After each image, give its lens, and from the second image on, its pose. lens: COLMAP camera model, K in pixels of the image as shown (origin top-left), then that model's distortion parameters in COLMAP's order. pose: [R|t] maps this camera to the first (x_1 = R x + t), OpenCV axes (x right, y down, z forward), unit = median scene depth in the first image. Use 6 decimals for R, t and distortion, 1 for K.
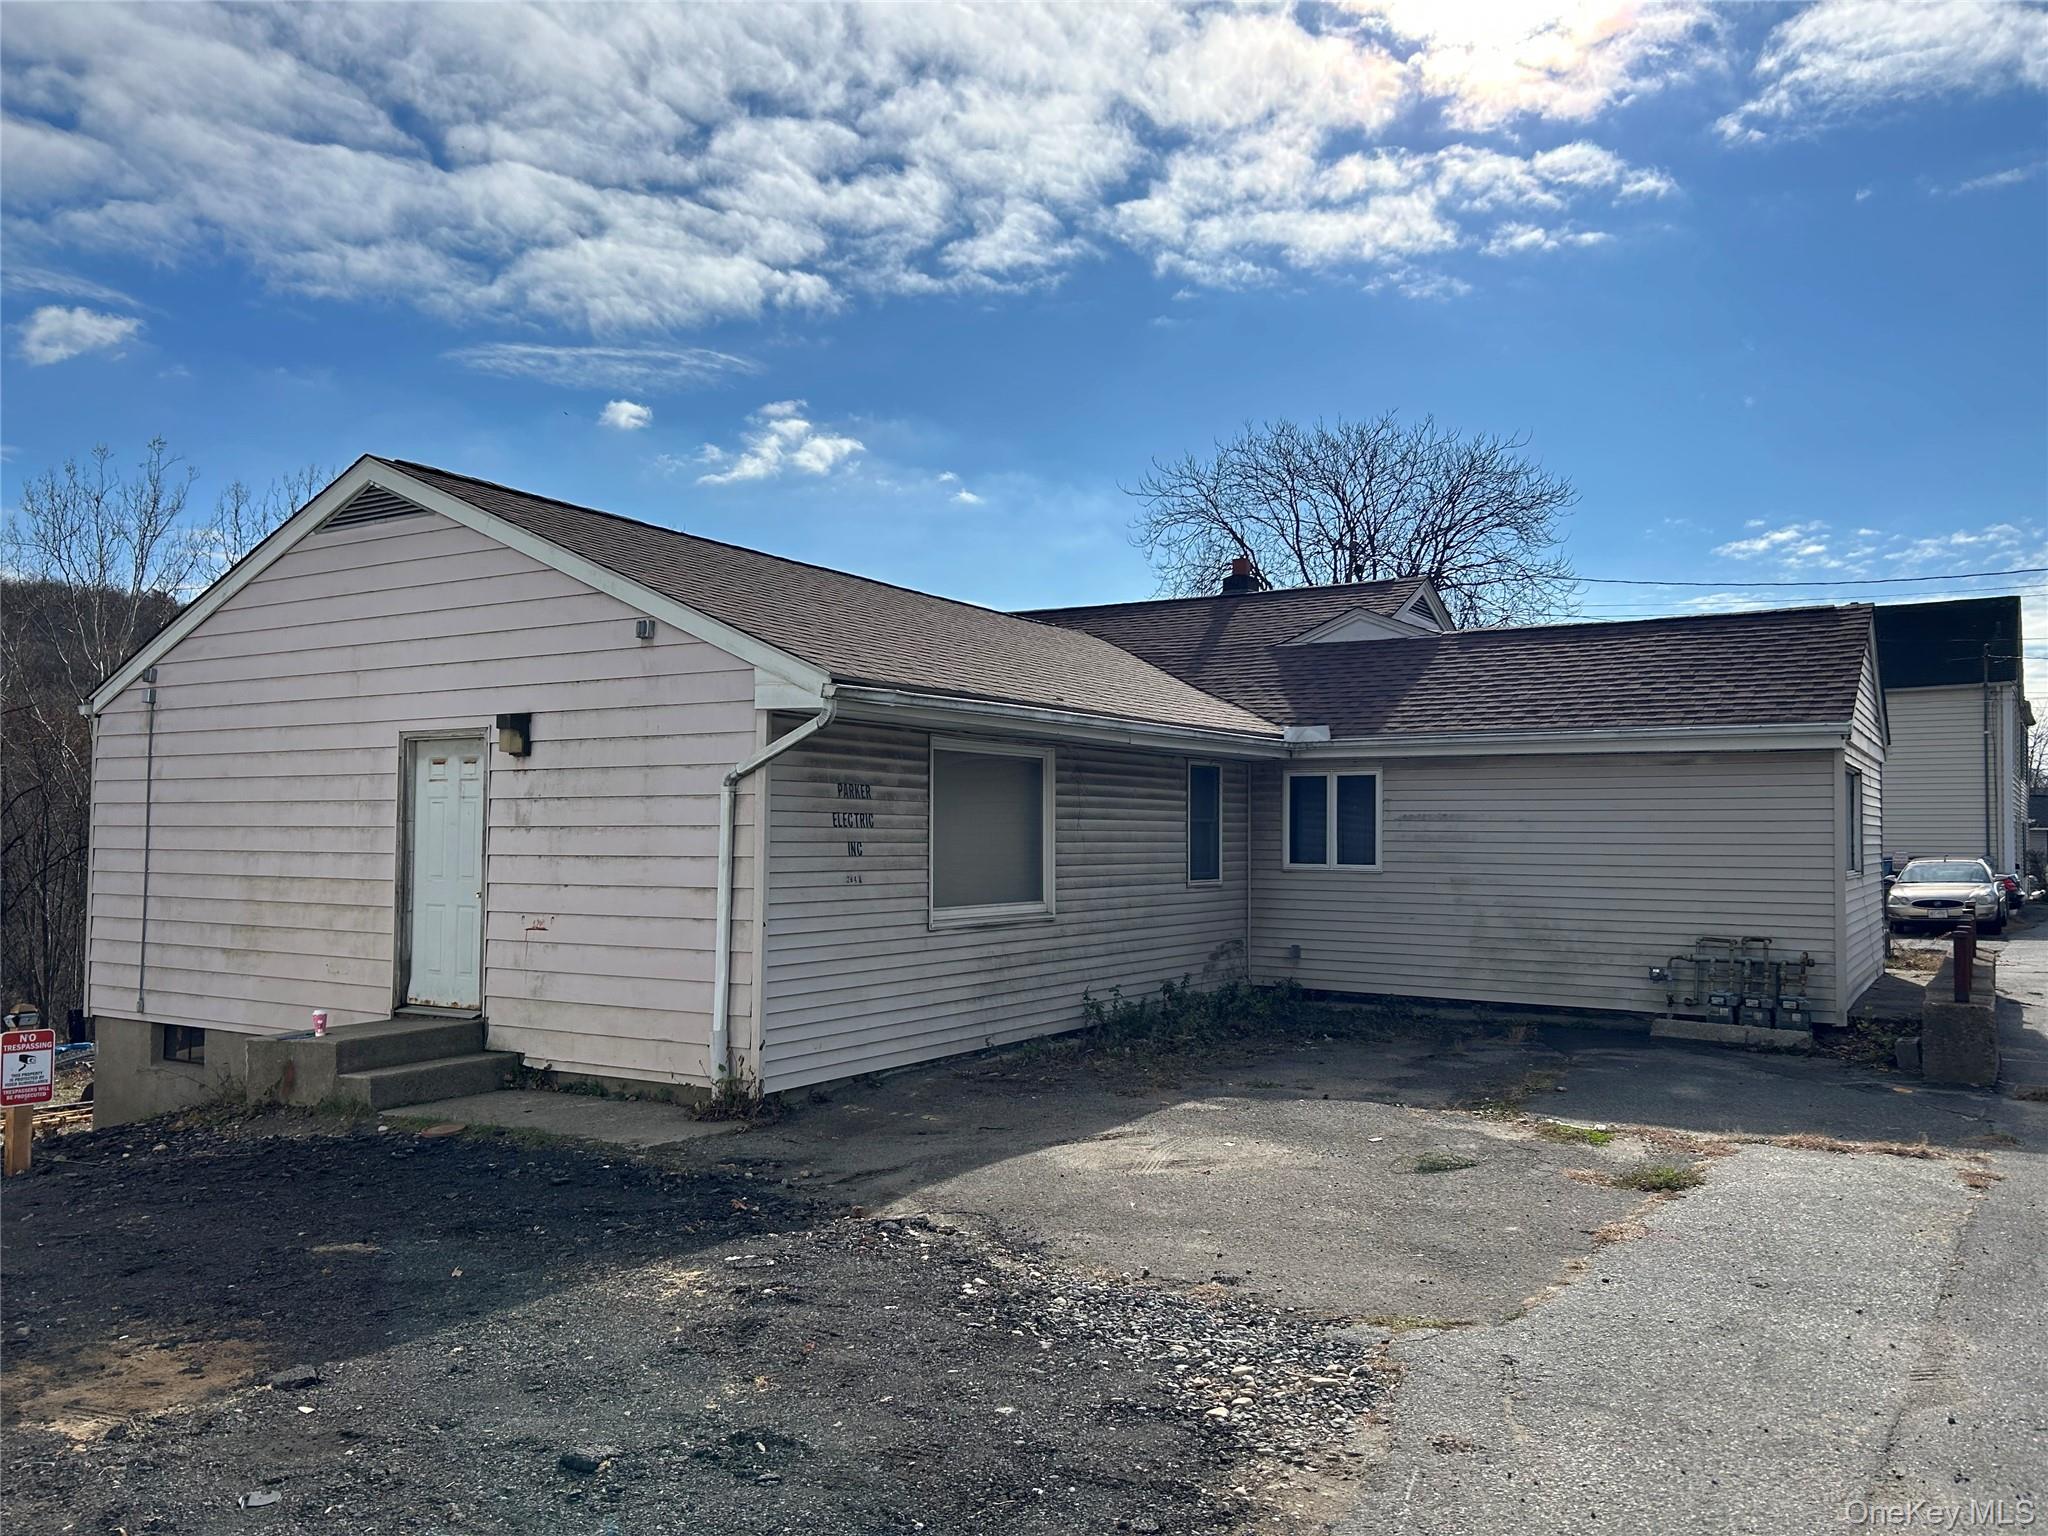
lens RADIAL K [[1559.7, 0, 1022.4], [0, 1559.7, 846.0], [0, 0, 1]] dist [0.063355, -0.000794]
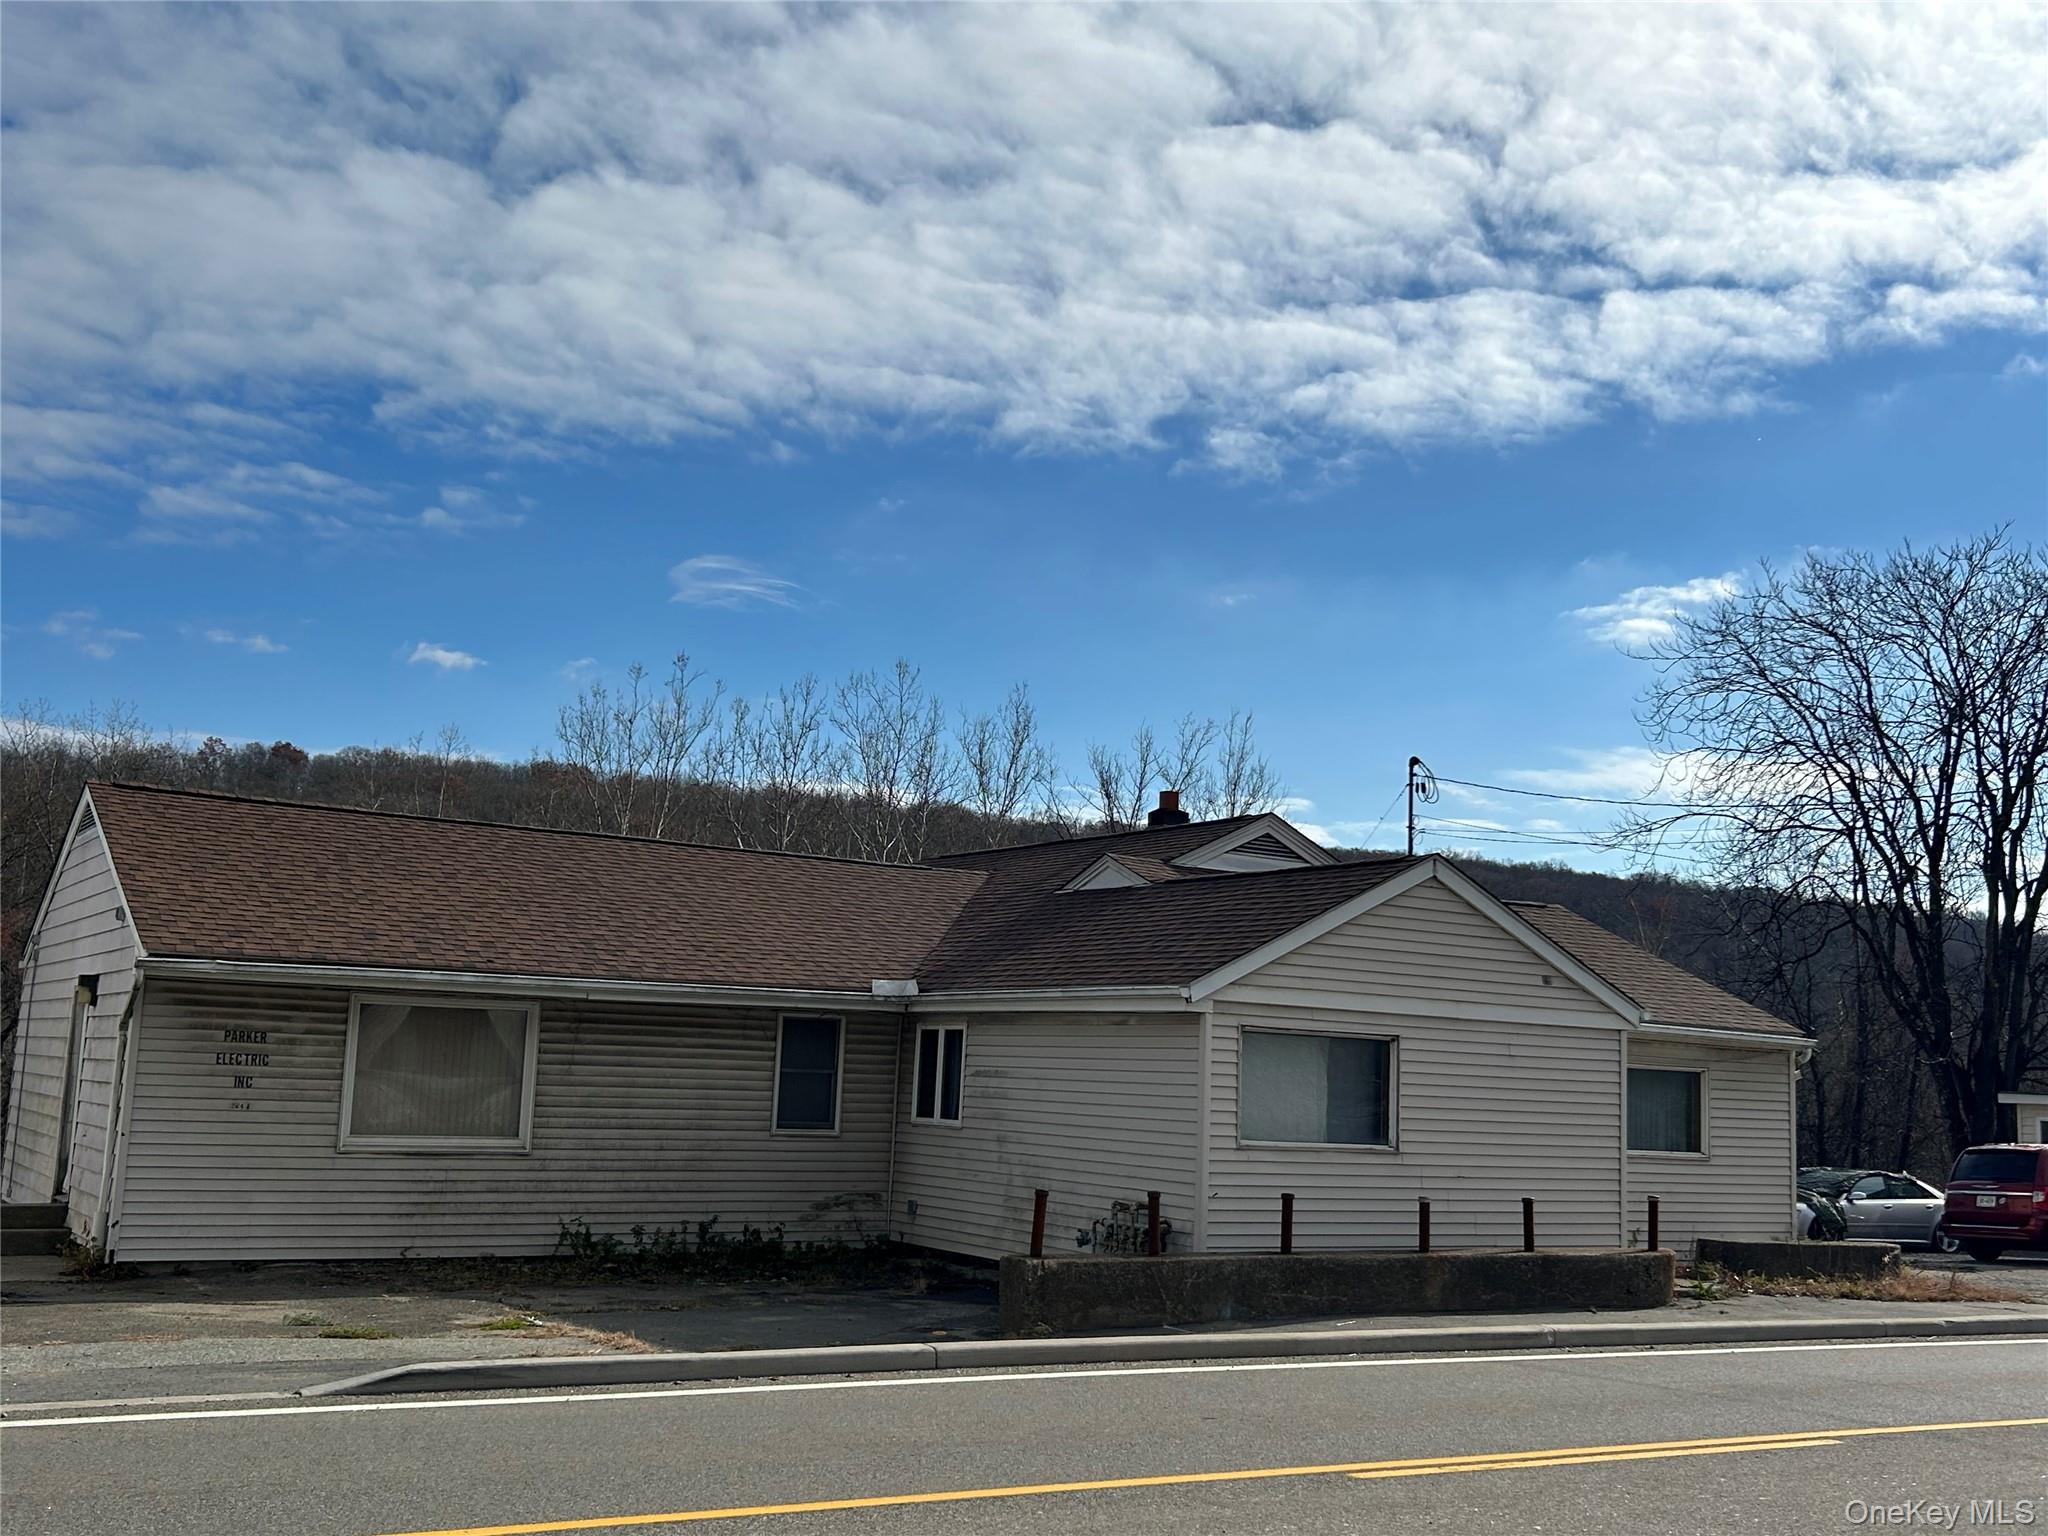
lens RADIAL K [[2105.3, 0, 1024.0], [0, 2105.3, 768.0], [0, 0, 1]] dist [0.005541, -0.154416]
pose [[0.909925, -0.036301, -0.413181, 0.917557], [-0.029757, 0.987882, -0.152325, -0.007225], [0.413704, 0.150899, 0.897819, -0.245259]]
